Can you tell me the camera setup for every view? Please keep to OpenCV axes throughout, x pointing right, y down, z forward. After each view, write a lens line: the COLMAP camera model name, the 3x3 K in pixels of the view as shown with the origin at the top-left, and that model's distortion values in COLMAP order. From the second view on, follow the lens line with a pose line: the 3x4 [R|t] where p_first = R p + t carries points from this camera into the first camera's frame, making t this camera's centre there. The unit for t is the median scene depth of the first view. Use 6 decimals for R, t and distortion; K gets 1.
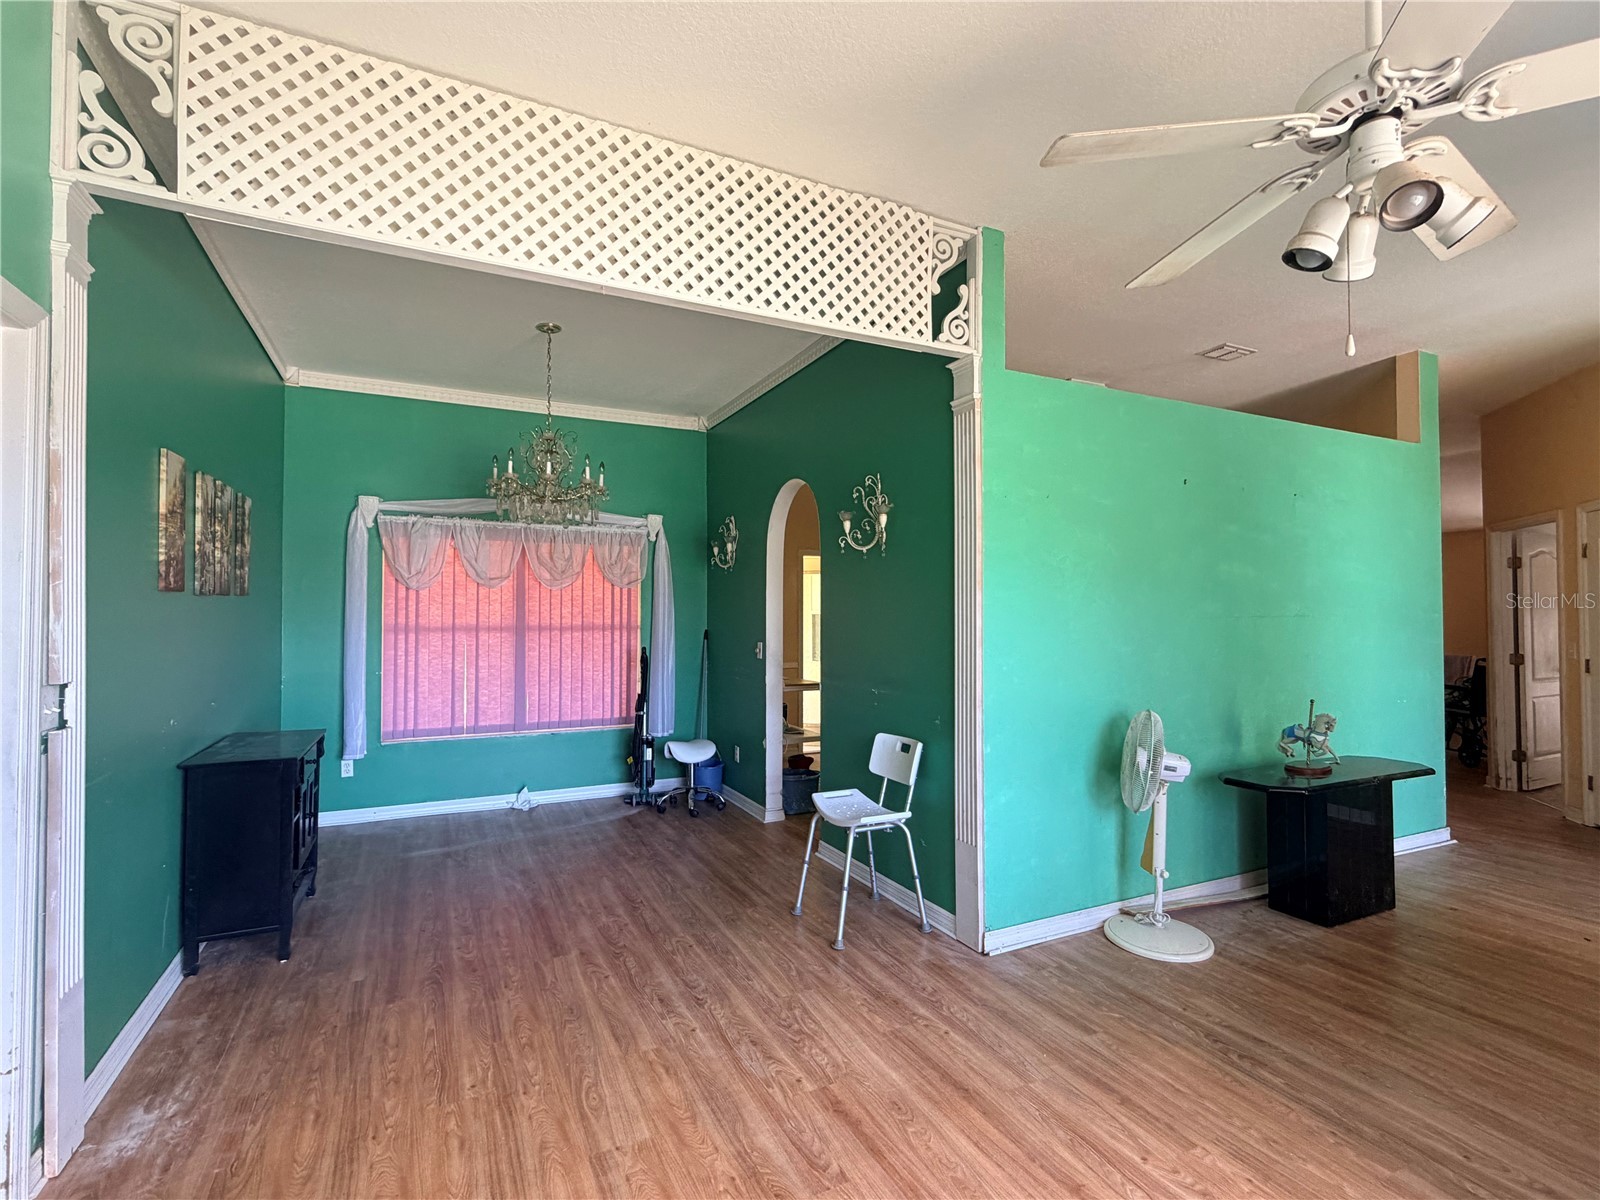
lens RADIAL K [[759.6, 0, 798.0], [0, 759.6, 602.6], [0, 0, 1]] dist [0.003642, -0.000620]
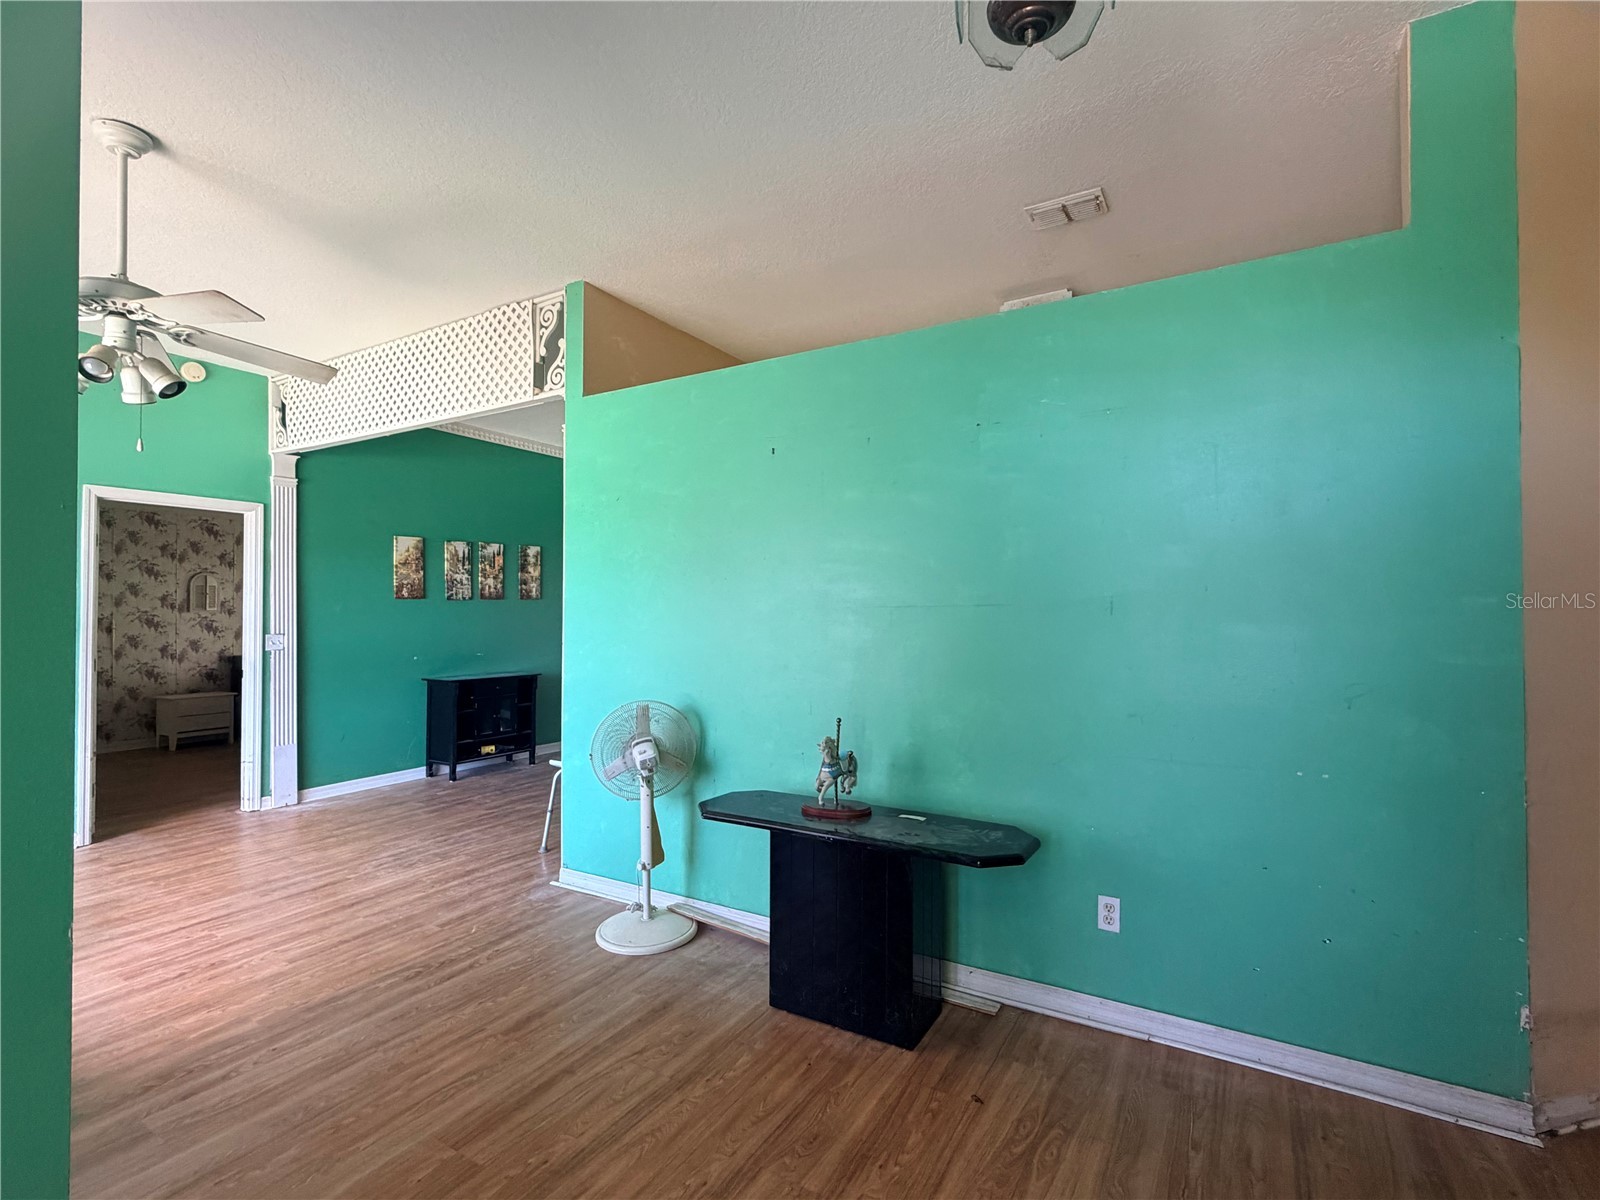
lens RADIAL K [[759.6, 0, 796.9], [0, 759.6, 603.4], [0, 0, 1]] dist [0.003642, -0.000620]
pose [[0.546266, -0.011885, -0.837527, 1.737262], [0.017657, 0.999841, -0.002672, 0.023803], [0.837425, -0.013328, 0.546389, 0.768341]]
